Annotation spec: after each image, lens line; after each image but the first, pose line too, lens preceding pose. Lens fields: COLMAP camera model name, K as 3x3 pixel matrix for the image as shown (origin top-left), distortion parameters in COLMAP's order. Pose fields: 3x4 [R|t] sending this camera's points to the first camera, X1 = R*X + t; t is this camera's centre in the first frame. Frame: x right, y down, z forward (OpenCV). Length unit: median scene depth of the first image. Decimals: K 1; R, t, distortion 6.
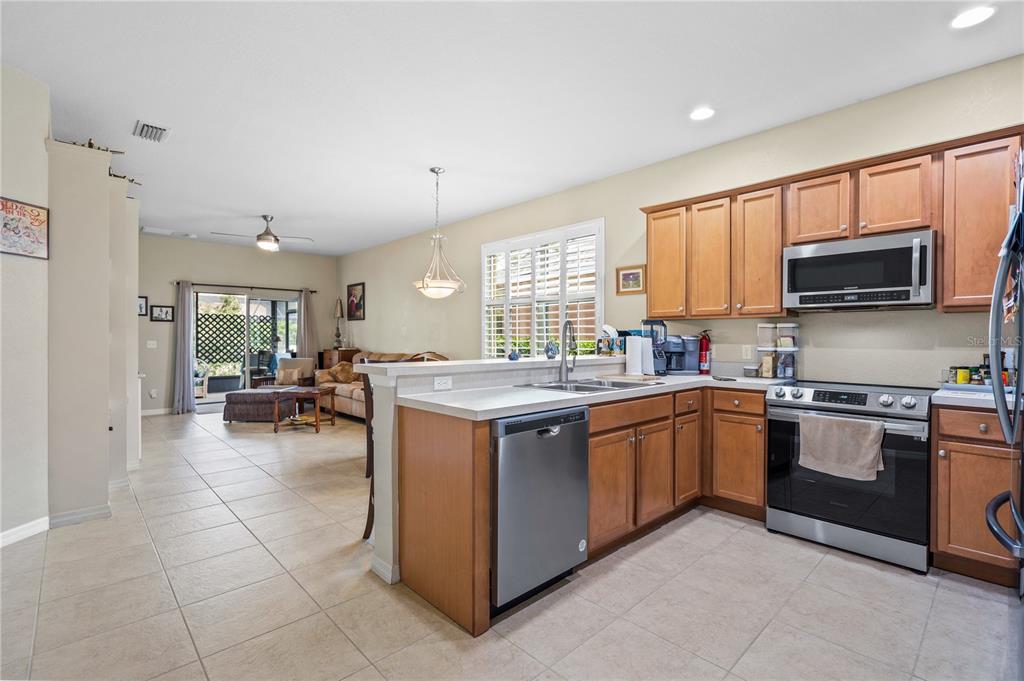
lens RADIAL K [[464.9, 0, 523.9], [0, 464.9, 340.6], [0, 0, 1]] dist [-0.008200, 0.005136]
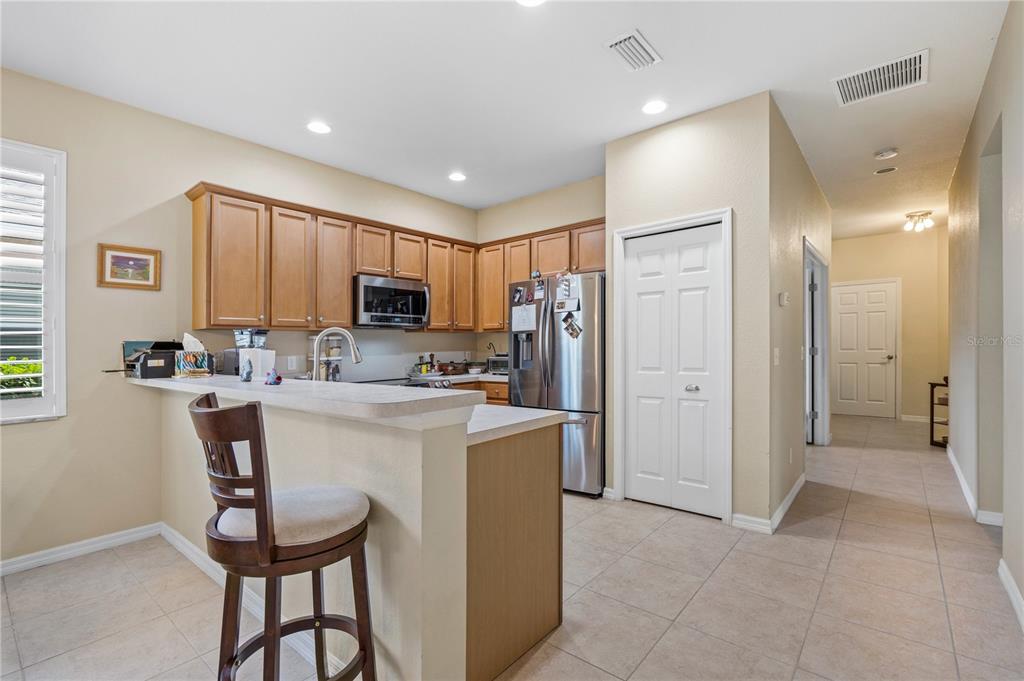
lens RADIAL K [[464.9, 0, 508.4], [0, 464.9, 349.1], [0, 0, 1]] dist [-0.008200, 0.005136]
pose [[-0.085525, -0.007392, 0.996309, -0.679757], [0.023390, 0.999682, 0.009425, -0.006240], [-0.996061, 0.024110, -0.085325, 0.701790]]
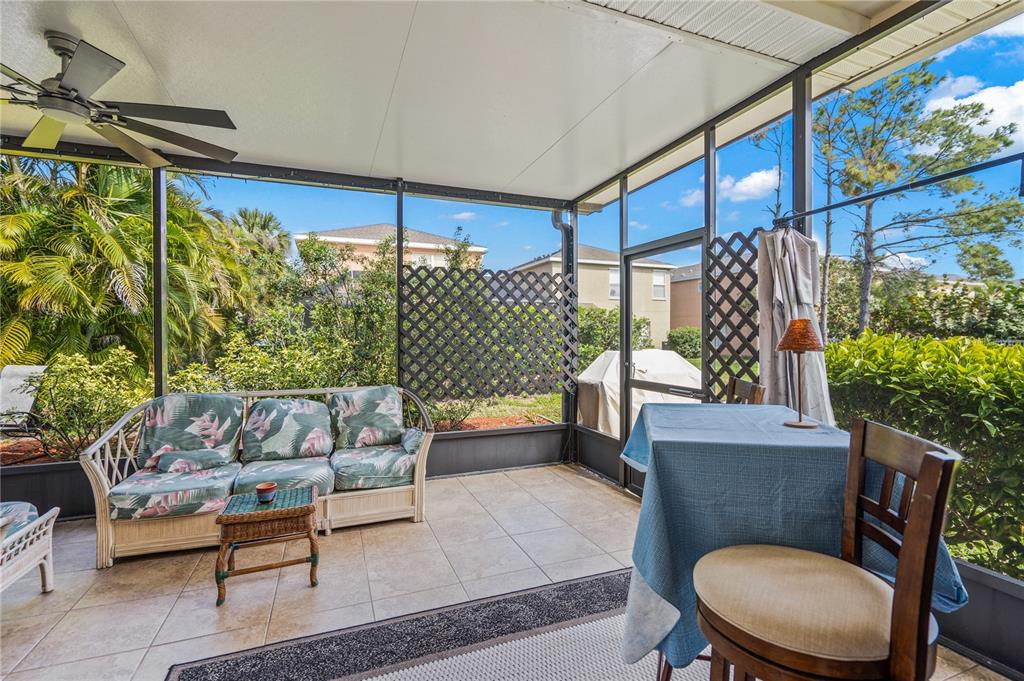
lens RADIAL K [[464.9, 0, 510.0], [0, 464.9, 332.8], [0, 0, 1]] dist [-0.008200, 0.005136]
pose [[0.918019, -0.005529, -0.396497, -1.649967], [0.004324, 0.999983, -0.003933, -0.012533], [0.396512, 0.001896, 0.918028, 2.402046]]
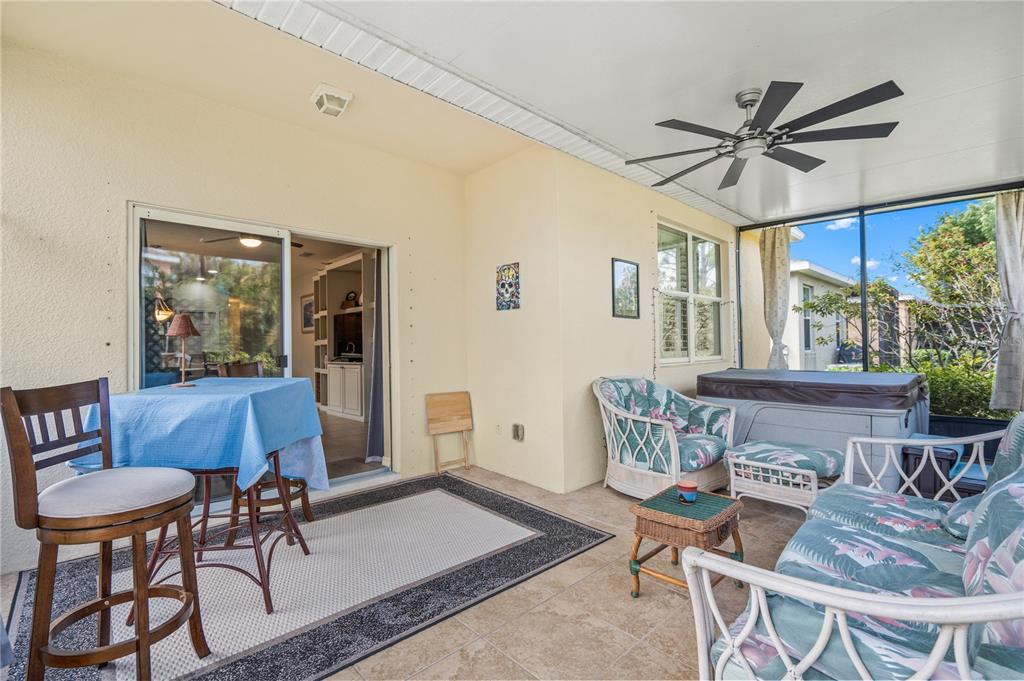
lens RADIAL K [[464.9, 0, 511.4], [0, 464.9, 340.7], [0, 0, 1]] dist [-0.008200, 0.005136]
pose [[-0.999705, 0.011947, 0.021156, -2.101511], [0.011708, 0.999867, -0.011378, 0.027460], [-0.021289, -0.011127, -0.999711, 3.710841]]
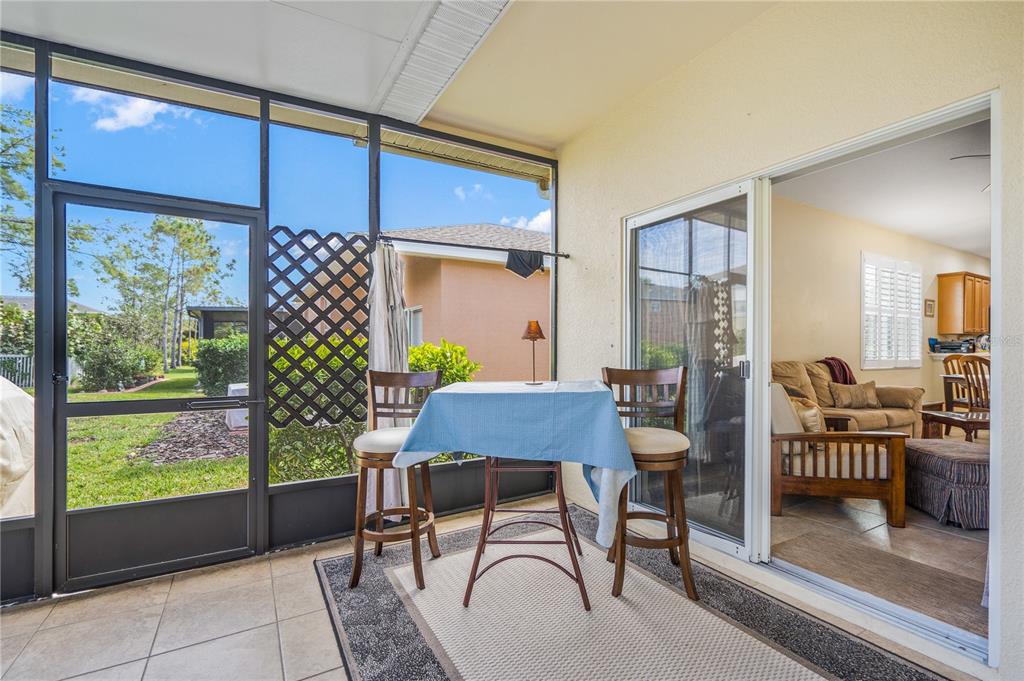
lens RADIAL K [[464.9, 0, 504.4], [0, 464.9, 360.2], [0, 0, 1]] dist [-0.008200, 0.005136]
pose [[0.250671, -0.021018, 0.967844, -2.385733], [0.000253, 0.999766, 0.021646, 0.022609], [-0.968072, -0.005181, 0.250618, 2.822579]]
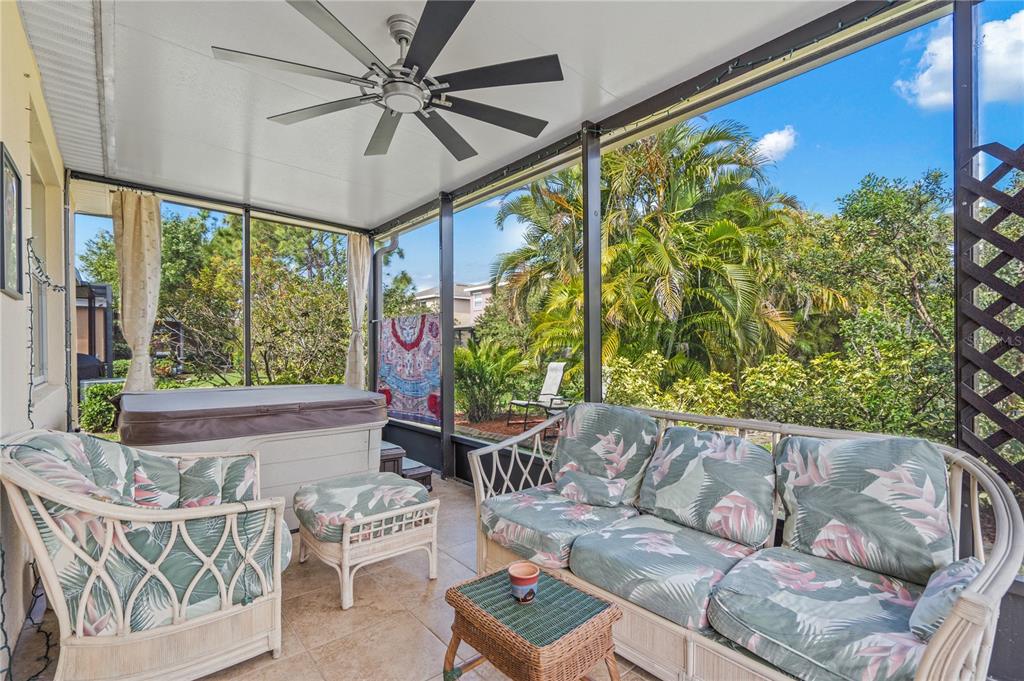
lens RADIAL K [[464.9, 0, 514.1], [0, 464.9, 349.7], [0, 0, 1]] dist [-0.008200, 0.005136]
pose [[-0.071575, 0.000001, -0.997435, -1.877434], [0.002035, 0.999998, -0.000145, 0.018261], [0.997433, -0.002041, -0.071575, 2.995267]]
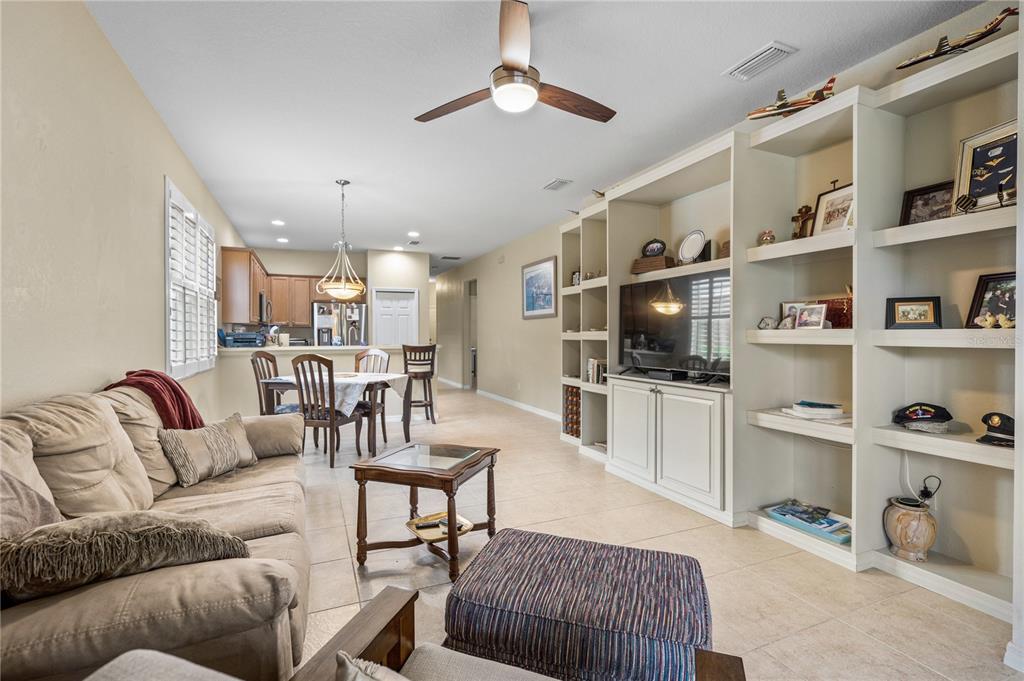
lens RADIAL K [[464.9, 0, 505.1], [0, 464.9, 338.1], [0, 0, 1]] dist [-0.008200, 0.005136]
pose [[-0.930141, -0.001576, 0.367199, -1.283591], [0.003191, 0.999918, 0.012376, -0.016222], [-0.367189, 0.012683, -0.930060, 2.596825]]
